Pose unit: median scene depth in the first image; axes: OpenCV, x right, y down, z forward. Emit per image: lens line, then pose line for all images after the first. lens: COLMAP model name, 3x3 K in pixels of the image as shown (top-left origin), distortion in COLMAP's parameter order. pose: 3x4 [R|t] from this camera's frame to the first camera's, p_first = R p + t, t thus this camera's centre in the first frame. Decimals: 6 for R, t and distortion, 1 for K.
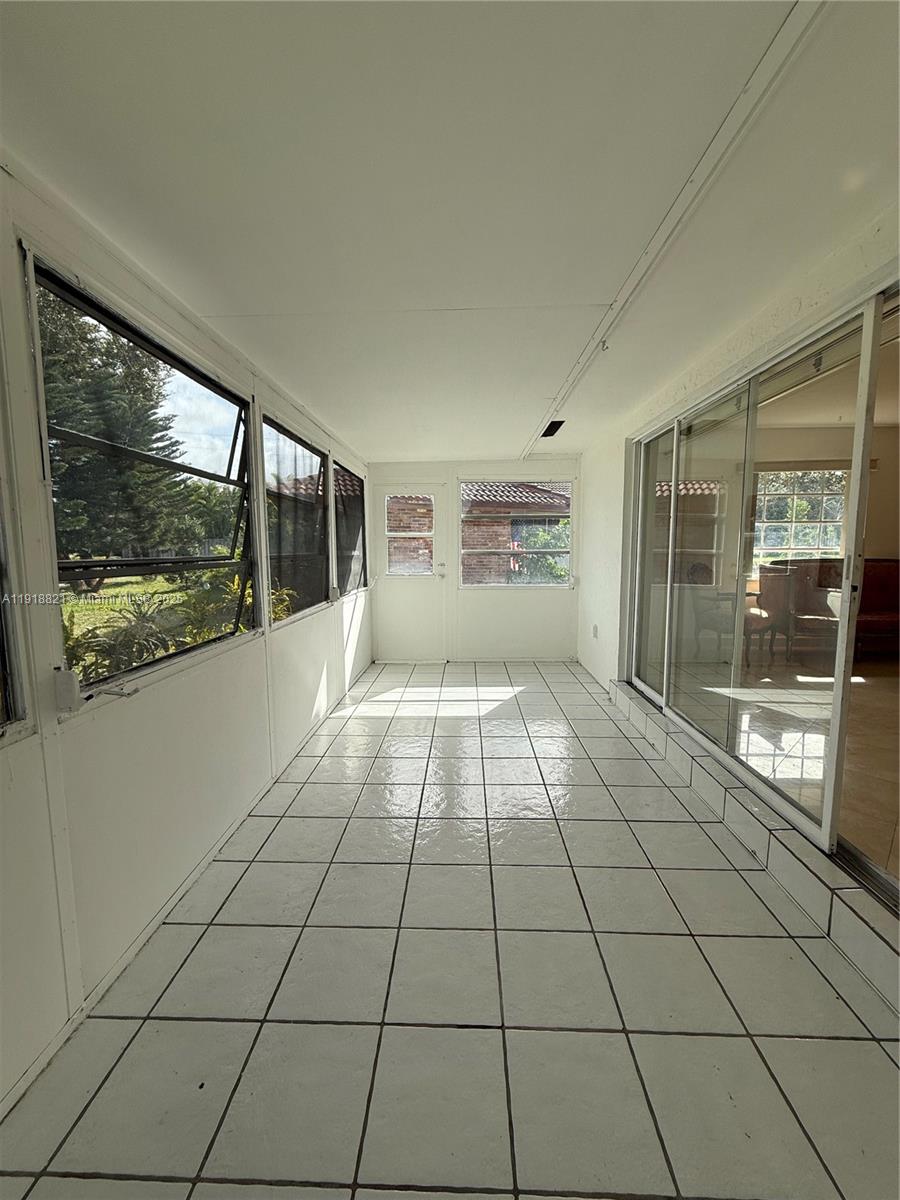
lens RADIAL K [[478.4, 0, 450.6], [0, 478.4, 595.2], [0, 0, 1]] dist [0.003093, 0.000586]
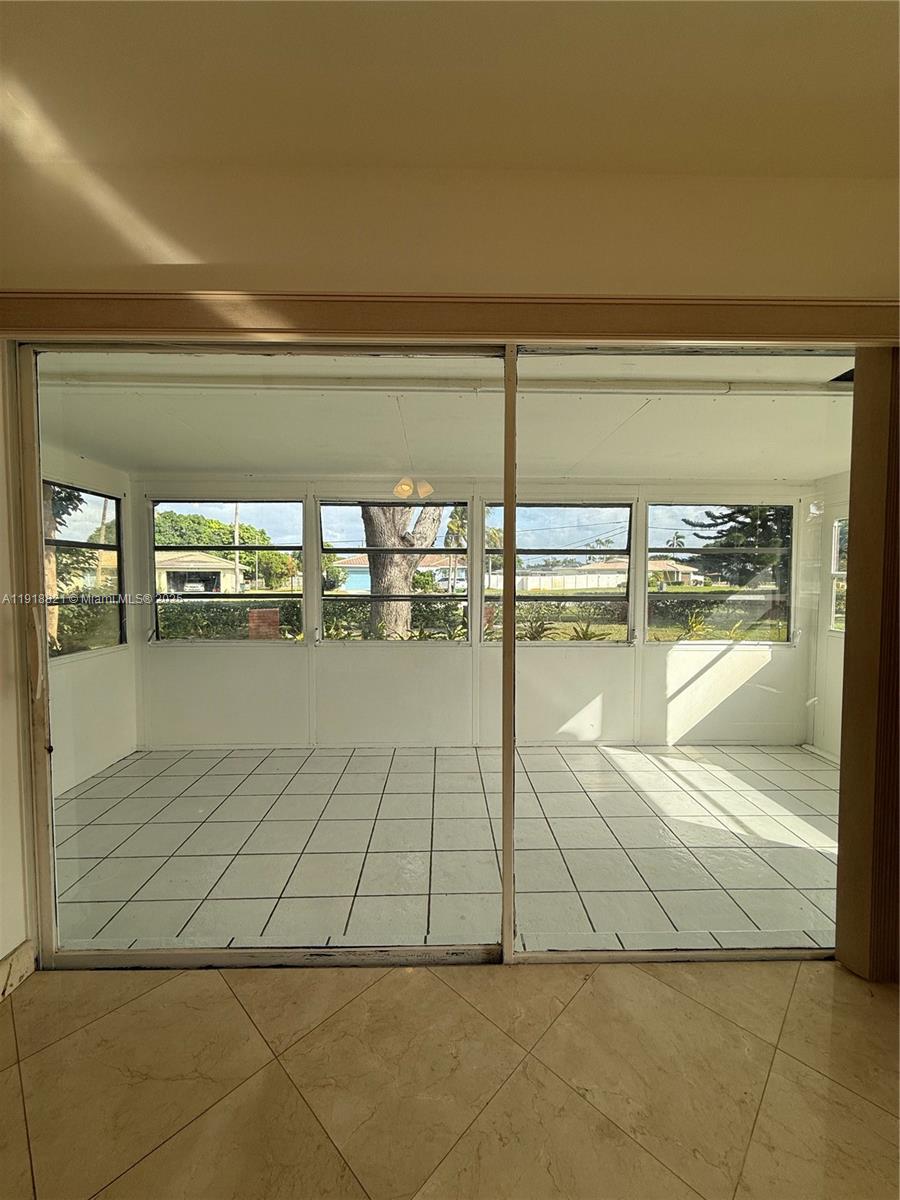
lens RADIAL K [[478.4, 0, 450.6], [0, 478.4, 595.2], [0, 0, 1]] dist [0.003093, 0.000586]
pose [[0.056361, 0.045335, -0.997381, 0.732364], [-0.103877, 0.993813, 0.039303, -0.087752], [0.992992, 0.101389, 0.060721, 0.523526]]
